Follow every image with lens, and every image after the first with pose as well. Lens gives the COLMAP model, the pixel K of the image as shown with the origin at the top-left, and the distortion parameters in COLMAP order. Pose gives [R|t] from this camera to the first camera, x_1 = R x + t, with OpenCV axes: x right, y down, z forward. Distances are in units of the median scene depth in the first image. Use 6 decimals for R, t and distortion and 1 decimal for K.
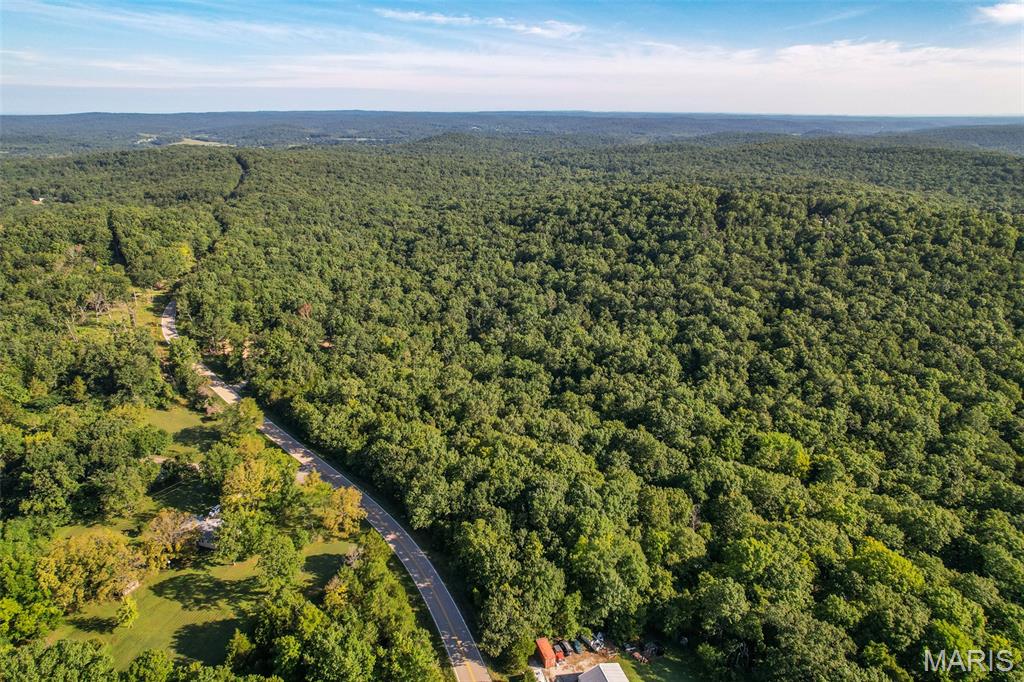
lens RADIAL K [[652.9, 0, 508.8], [0, 652.9, 338.7], [0, 0, 1]] dist [-0.077919, 0.072187]
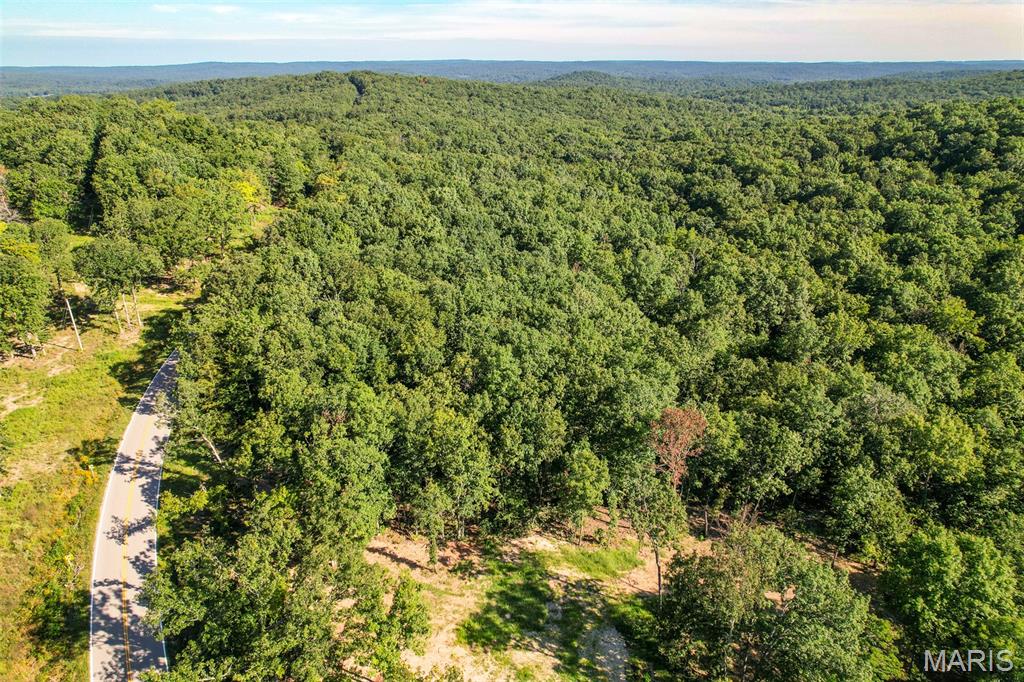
lens RADIAL K [[652.9, 0, 508.8], [0, 652.9, 338.7], [0, 0, 1]] dist [-0.077919, 0.072187]
pose [[0.988974, 0.049474, -0.139582, -0.115696], [-0.040366, 0.996913, 0.067343, -0.031779], [0.142483, -0.060966, 0.987918, 0.255846]]
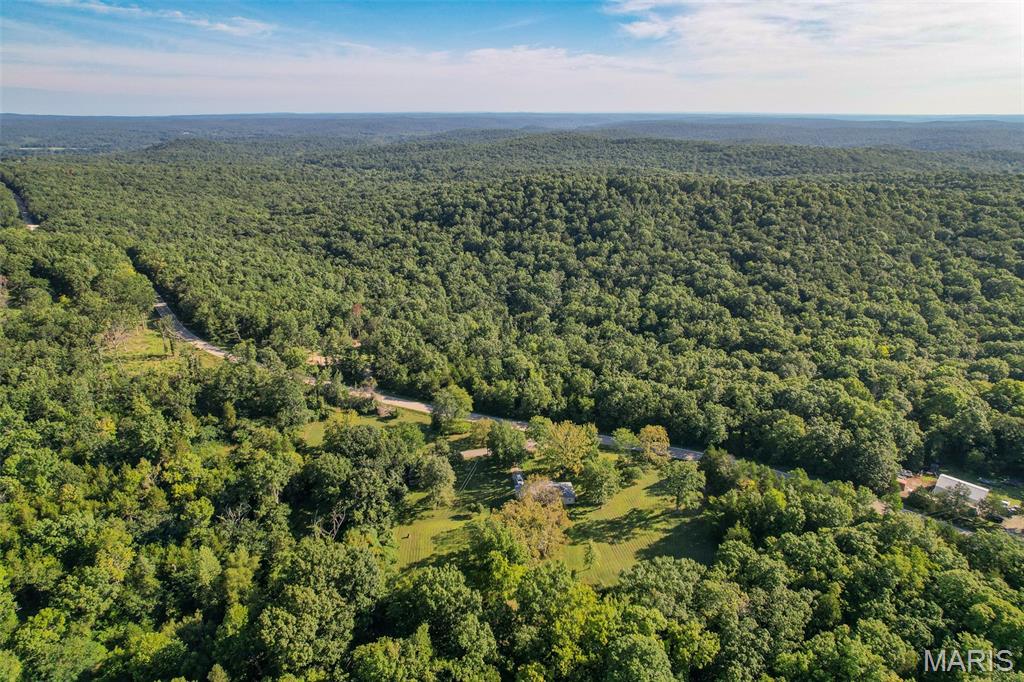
lens RADIAL K [[652.9, 0, 508.8], [0, 652.9, 338.7], [0, 0, 1]] dist [-0.077919, 0.072187]
pose [[0.908523, -0.142282, 0.392863, -0.167703], [0.142610, 0.989368, 0.028520, 0.000460], [-0.392744, 0.030116, 0.919155, 0.001100]]
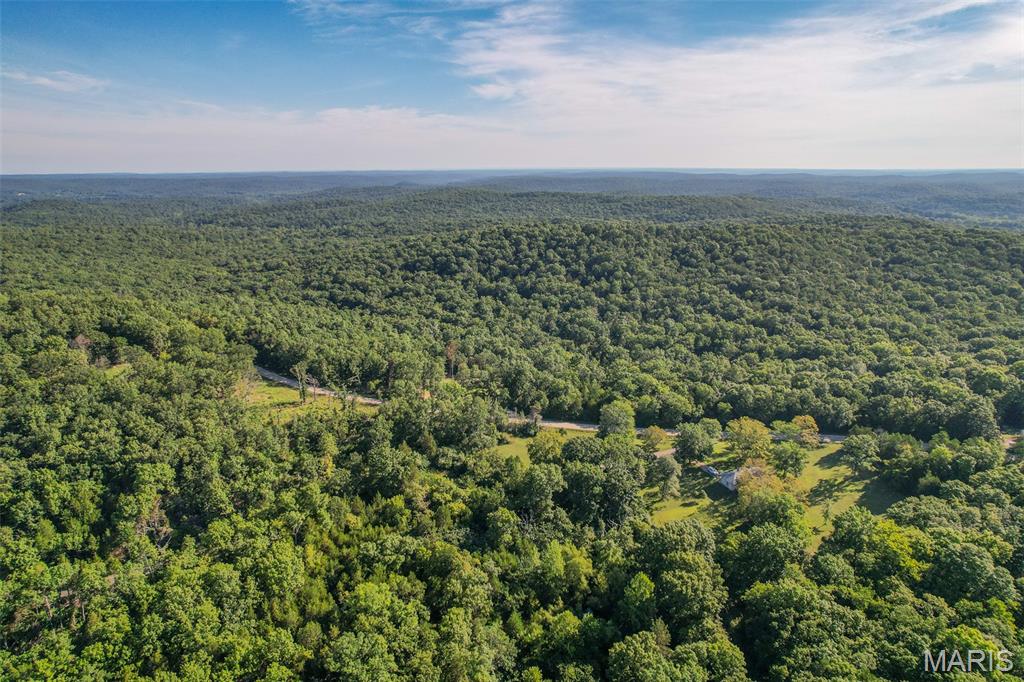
lens RADIAL K [[652.9, 0, 508.8], [0, 652.9, 338.7], [0, 0, 1]] dist [-0.077919, 0.072187]
pose [[0.797688, -0.161527, 0.581036, -0.284933], [0.209250, 0.977740, -0.015464, -0.009342], [-0.565604, 0.133917, 0.813731, 0.031363]]
